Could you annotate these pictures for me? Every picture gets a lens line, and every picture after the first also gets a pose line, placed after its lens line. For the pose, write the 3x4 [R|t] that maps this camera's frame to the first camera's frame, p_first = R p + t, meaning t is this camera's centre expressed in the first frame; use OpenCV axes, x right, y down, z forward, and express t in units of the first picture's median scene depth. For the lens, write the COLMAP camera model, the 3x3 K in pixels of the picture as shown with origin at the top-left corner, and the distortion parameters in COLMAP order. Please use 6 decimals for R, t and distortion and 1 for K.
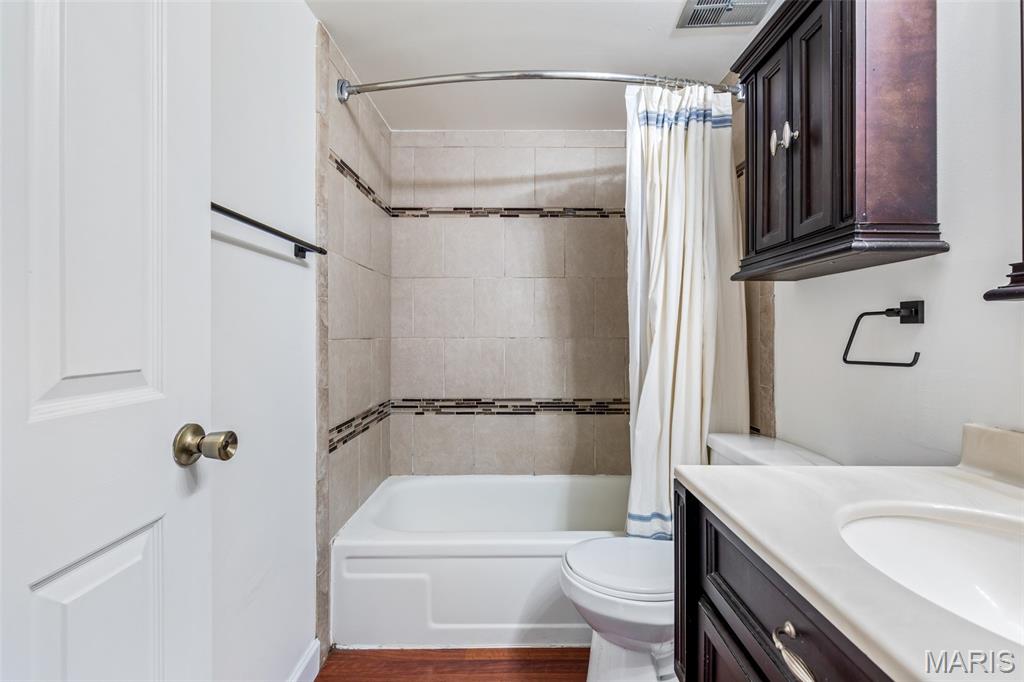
lens RADIAL K [[467.7, 0, 513.1], [0, 467.7, 331.9], [0, 0, 1]] dist [0.004174, -0.002000]
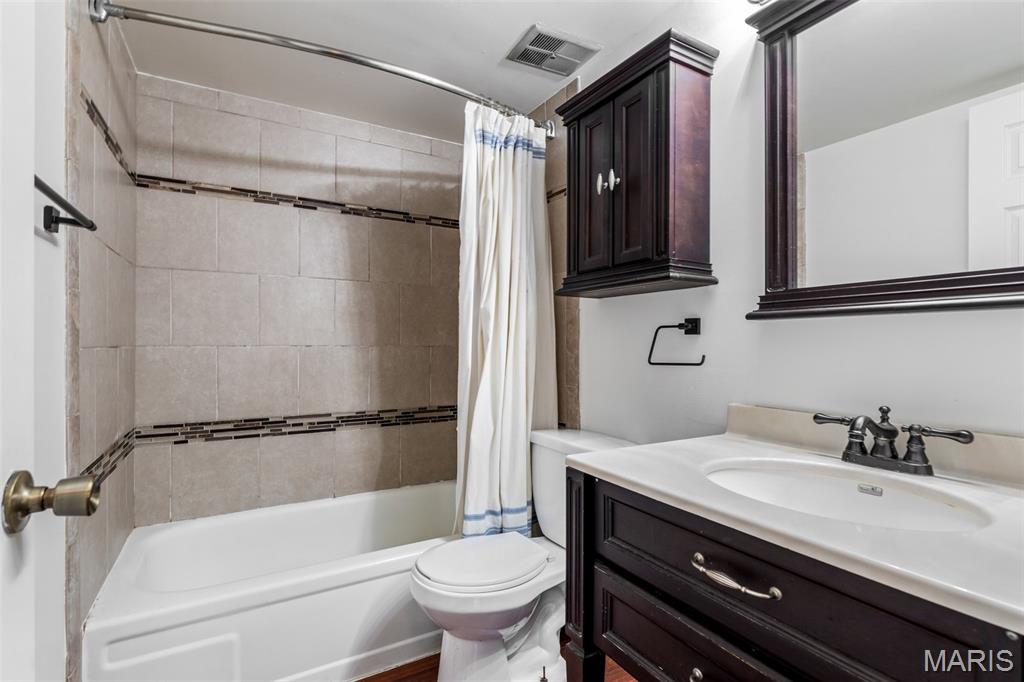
lens RADIAL K [[487.1, 0, 514.2], [0, 487.1, 342.6], [0, 0, 1]] dist [0.001759, -0.001587]
pose [[0.864201, 0.002747, 0.503139, -0.197080], [-0.004917, 0.999983, 0.002986, 0.002616], [-0.503123, -0.005054, 0.864200, 0.016142]]
